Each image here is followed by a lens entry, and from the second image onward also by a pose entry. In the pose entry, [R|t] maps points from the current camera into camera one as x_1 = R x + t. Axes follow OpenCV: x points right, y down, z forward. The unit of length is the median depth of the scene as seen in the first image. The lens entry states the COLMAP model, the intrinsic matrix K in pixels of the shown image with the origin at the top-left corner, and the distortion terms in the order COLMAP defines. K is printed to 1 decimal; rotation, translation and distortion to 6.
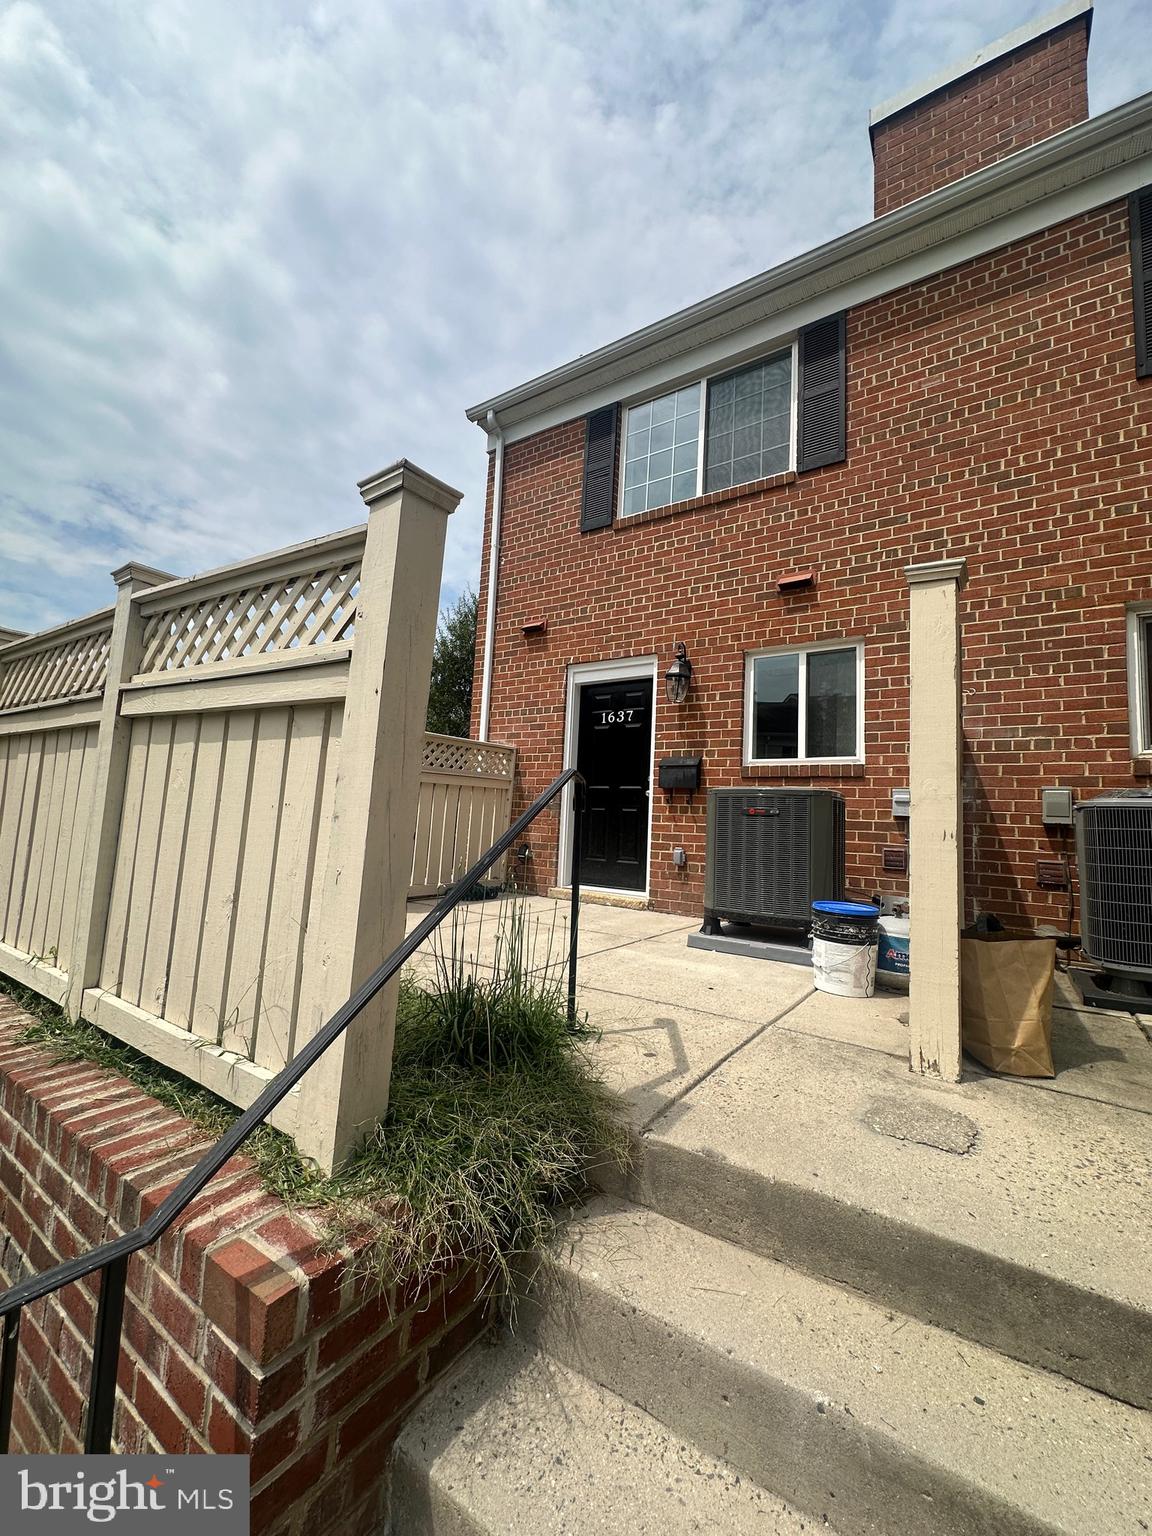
lens RADIAL K [[618.0, 0, 574.9], [0, 618.0, 759.3], [0, 0, 1]] dist [-0.002496, -0.000076]
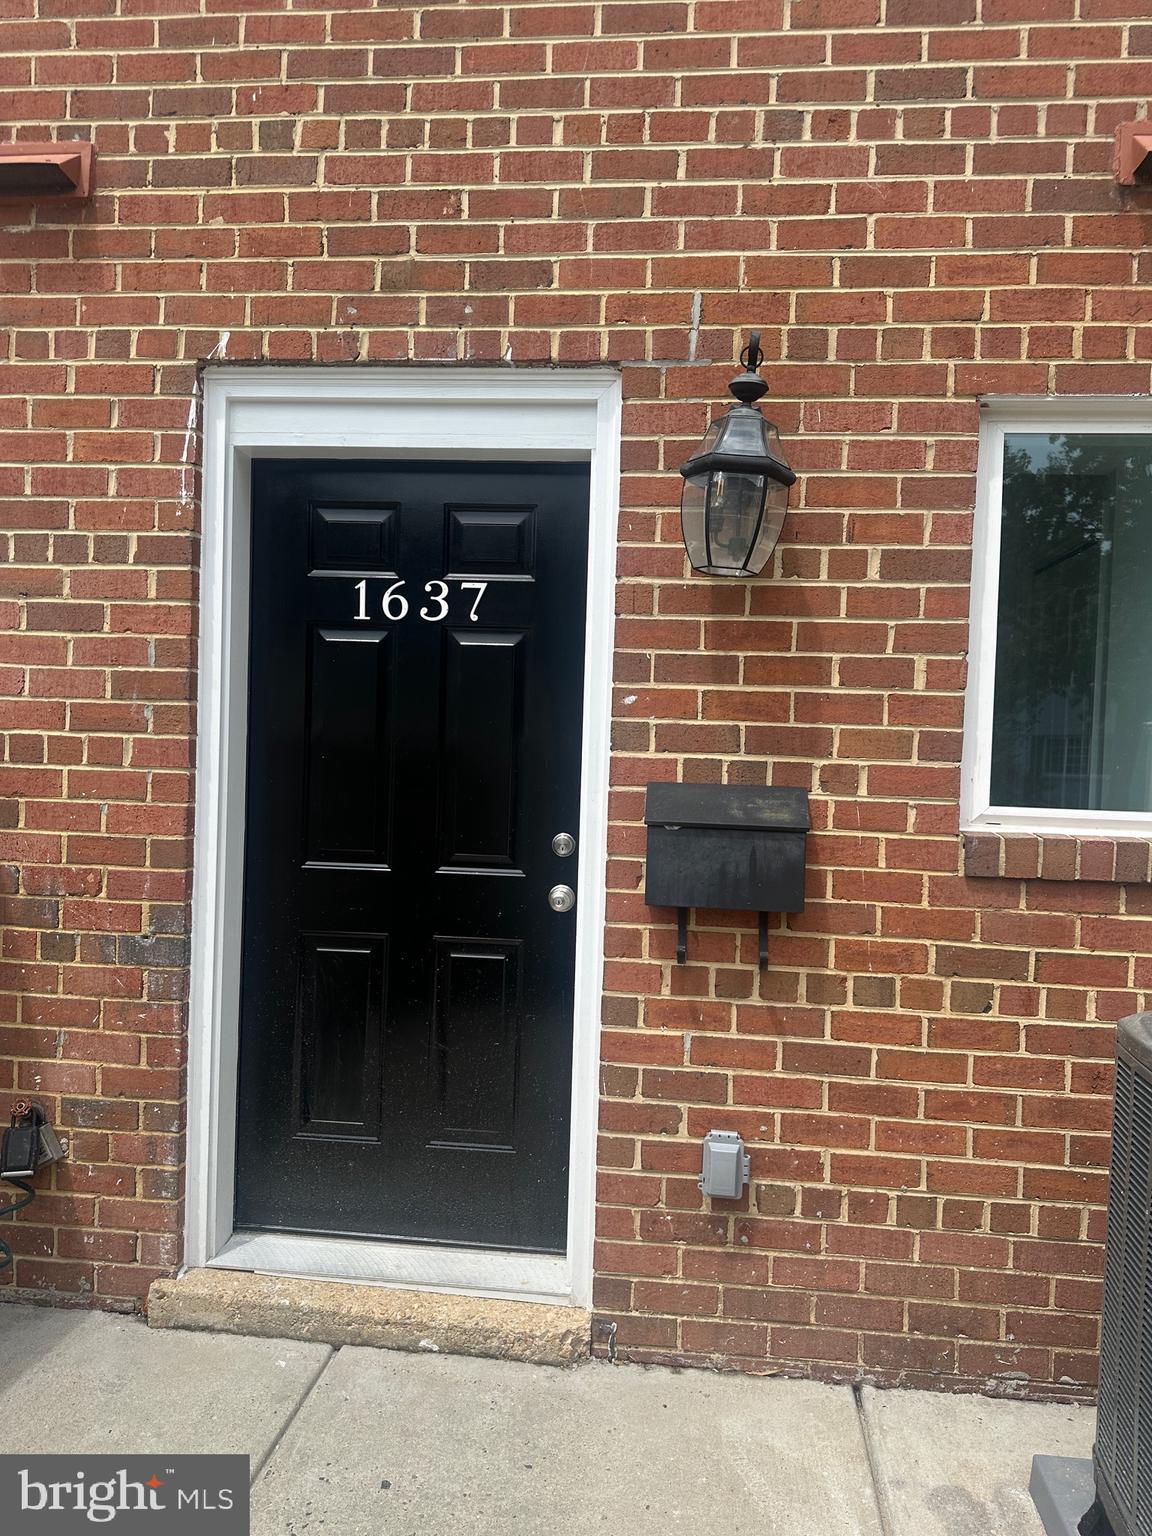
lens RADIAL K [[1074.4, 0, 574.6], [0, 1074.4, 778.3], [0, 0, 1]] dist [0.010477, -0.016293]
pose [[0.879687, -0.030833, 0.474552, -0.096145], [-0.044387, 0.988216, 0.146488, -0.067605], [-0.473477, -0.149927, 0.867952, 0.598033]]
